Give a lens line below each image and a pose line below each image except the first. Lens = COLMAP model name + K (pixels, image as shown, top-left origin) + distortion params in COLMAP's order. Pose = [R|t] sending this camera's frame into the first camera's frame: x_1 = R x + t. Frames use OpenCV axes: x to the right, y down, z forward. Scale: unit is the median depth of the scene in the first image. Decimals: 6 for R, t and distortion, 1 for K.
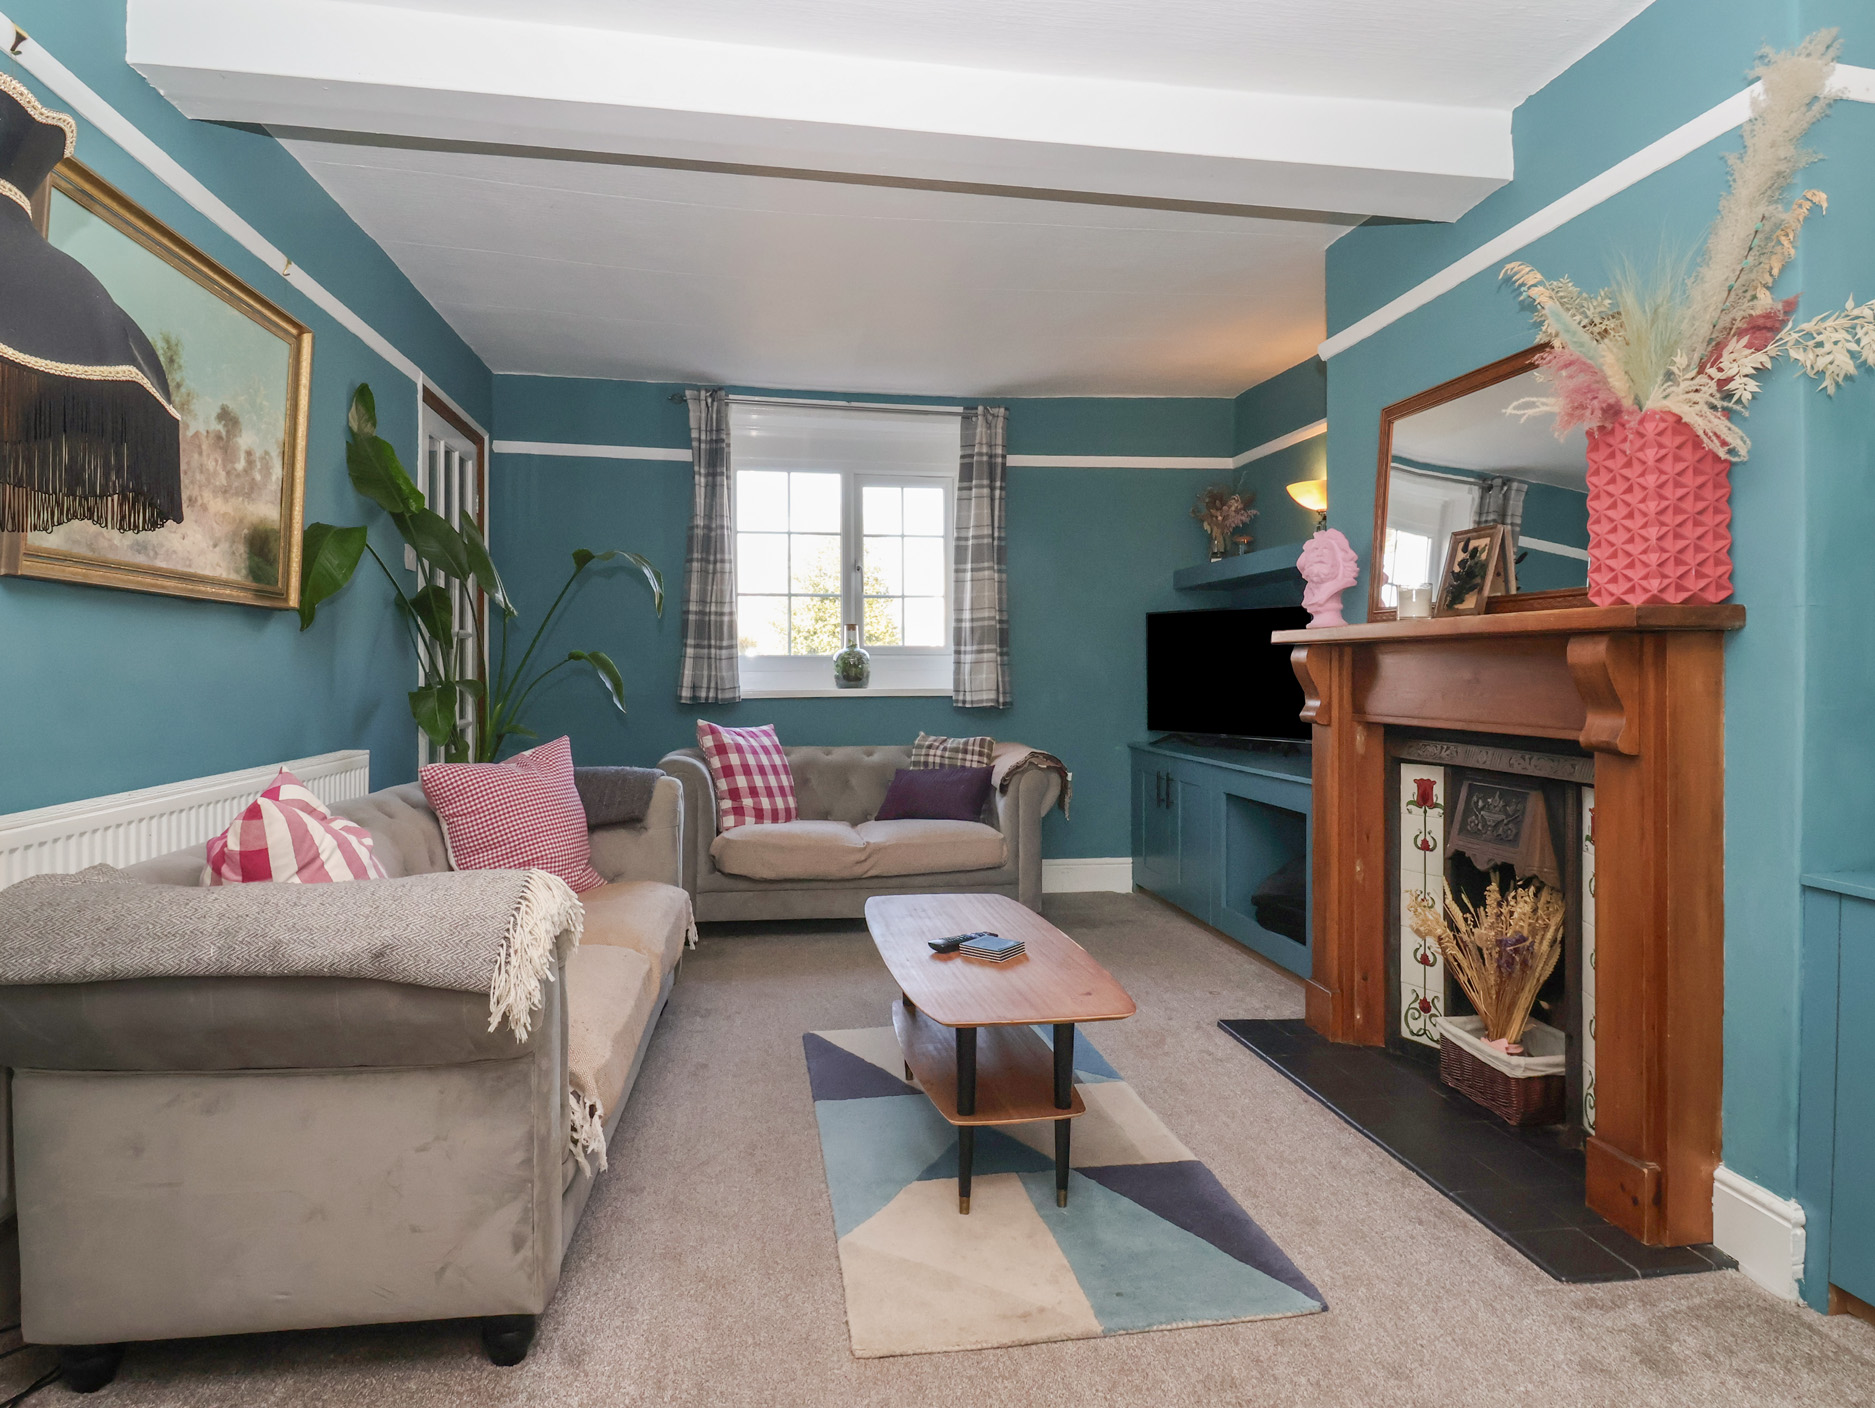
lens RADIAL K [[1079.4, 0, 937.1], [0, 1079.4, 696.7], [0, 0, 1]] dist [-0.035643, -0.005205]
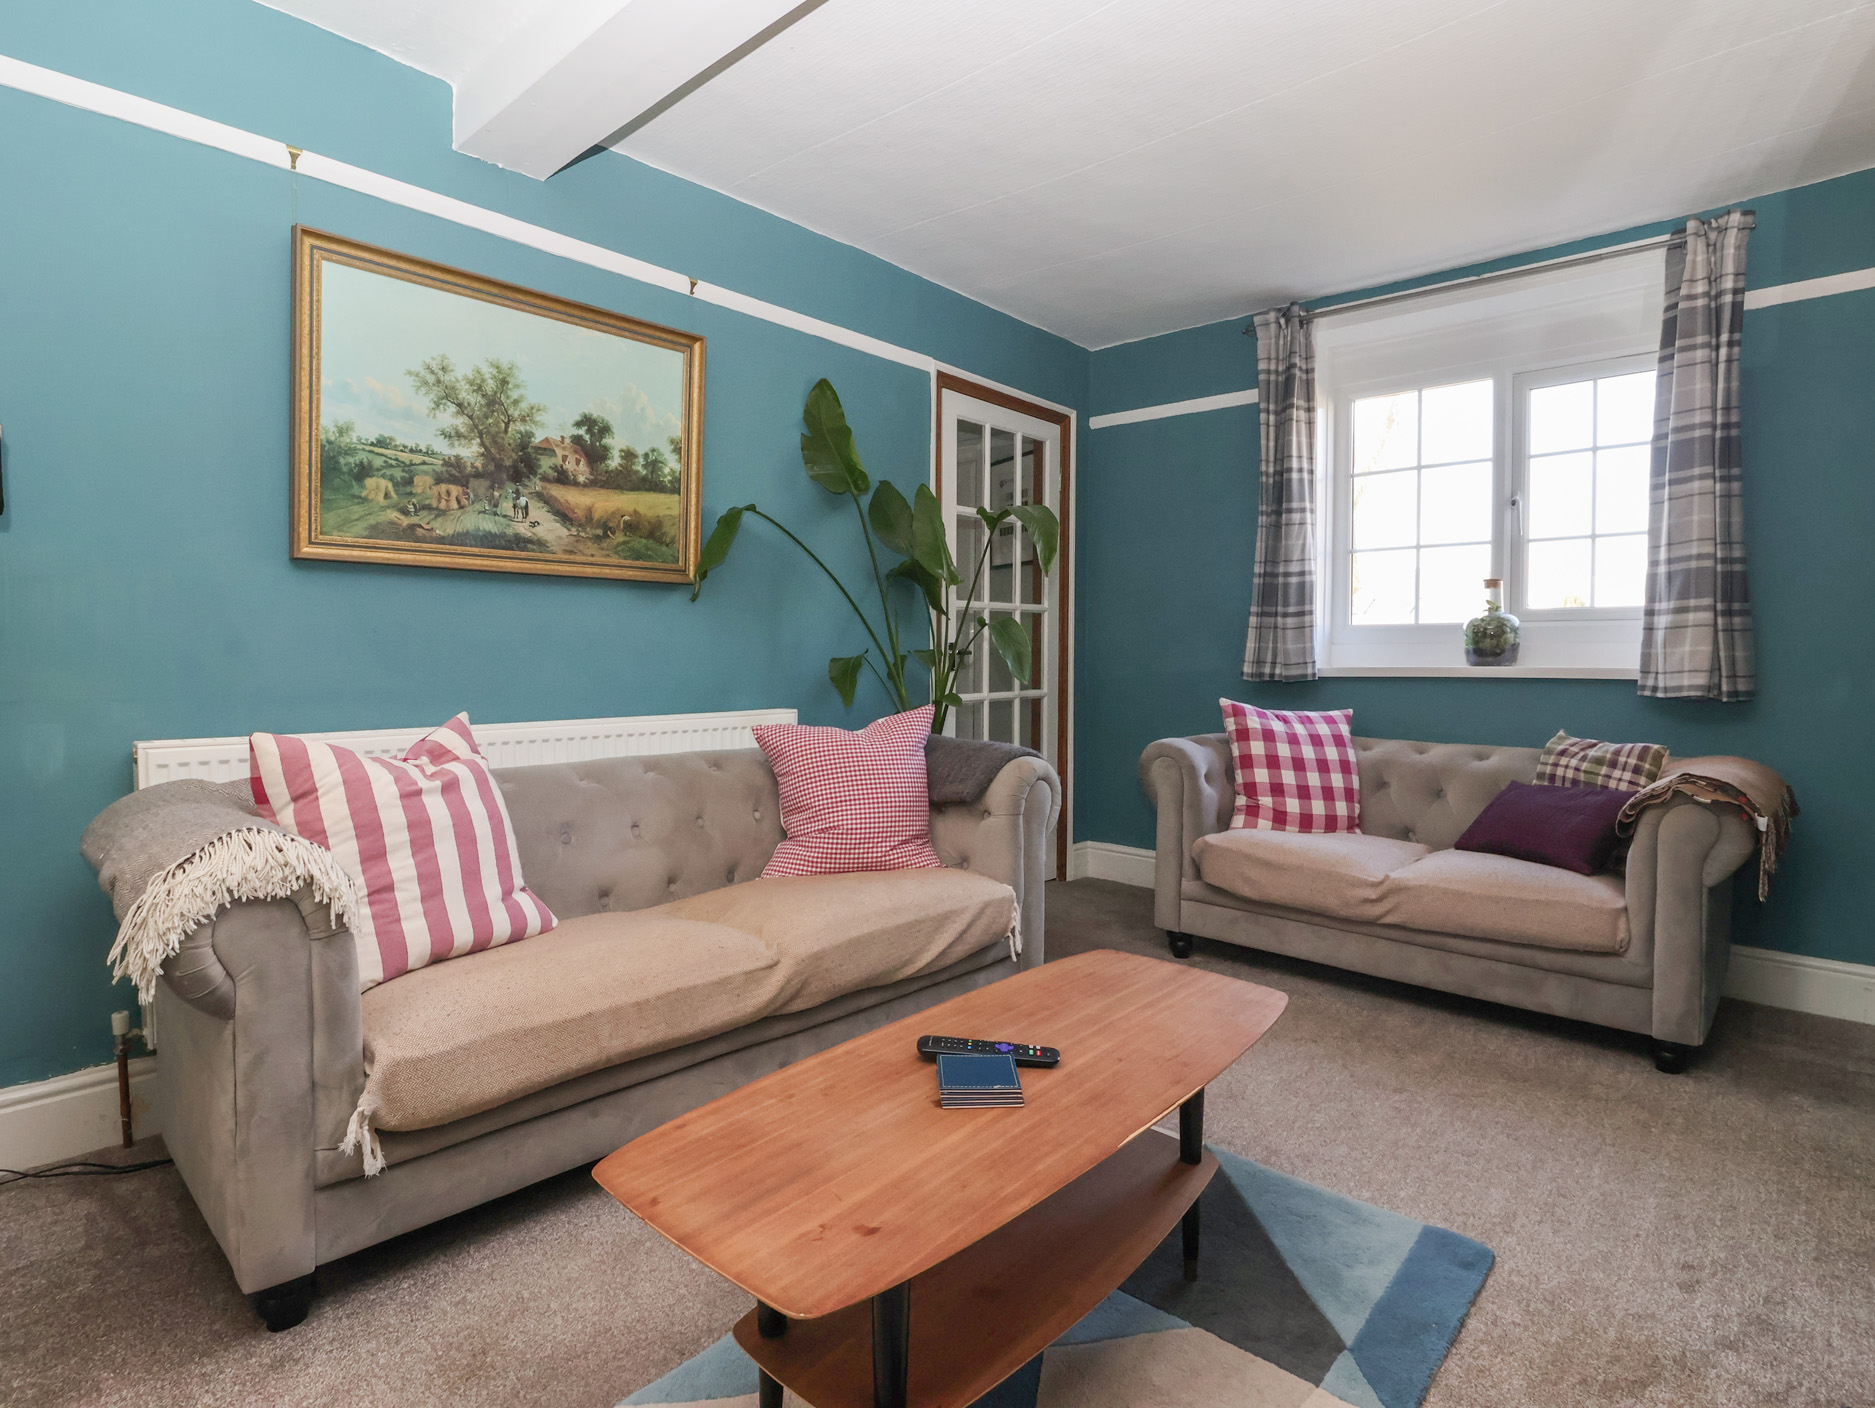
lens RADIAL K [[968.6, 0, 934.2], [0, 968.6, 685.5], [0, 0, 1]] dist [-0.004922, -0.010738]
pose [[0.619882, 0.026164, -0.784258, 0.220735], [-0.022479, 0.999626, 0.015582, 0.003662], [0.784373, 0.007970, 0.620239, 0.316943]]
